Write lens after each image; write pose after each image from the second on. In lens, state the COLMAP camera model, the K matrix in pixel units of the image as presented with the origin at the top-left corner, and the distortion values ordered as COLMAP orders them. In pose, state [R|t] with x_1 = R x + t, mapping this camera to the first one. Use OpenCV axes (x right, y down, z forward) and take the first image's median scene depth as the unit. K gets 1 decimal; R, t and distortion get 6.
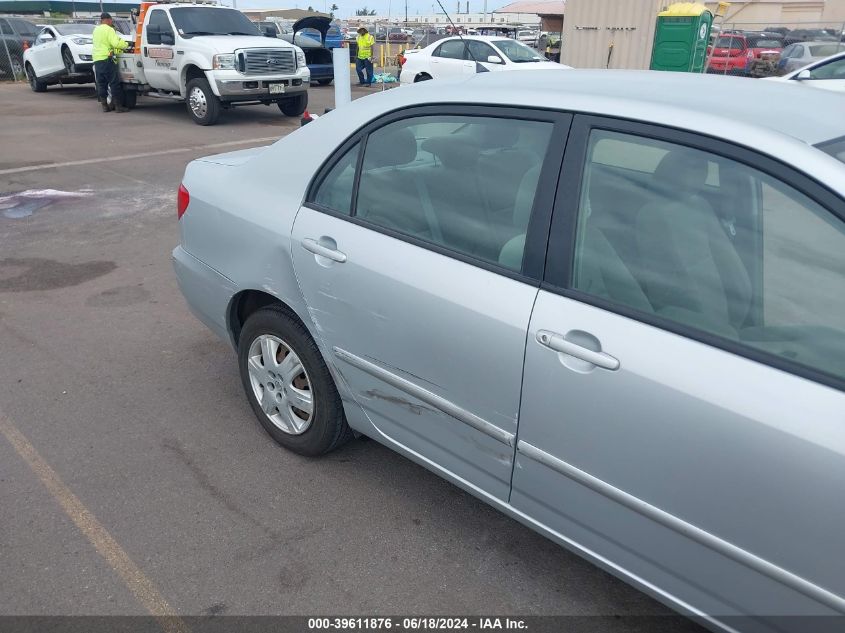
lens RADIAL K [[661.8, 0, 429.9], [0, 661.8, 318.6], [0, 0, 1]] dist [0.013267, 0.000374]
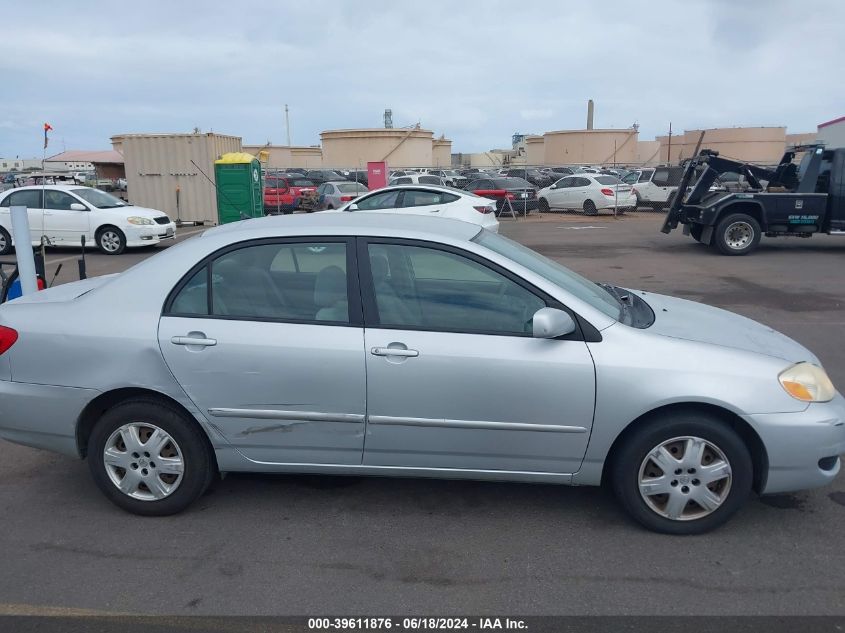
lens RADIAL K [[661.8, 0, 424.5], [0, 661.8, 321.9], [0, 0, 1]] dist [0.013267, 0.000374]
pose [[0.806040, -0.150504, 0.572405, -0.458096], [0.254783, 0.961165, -0.106054, 0.108822], [-0.534214, 0.231323, 0.813083, -0.358175]]
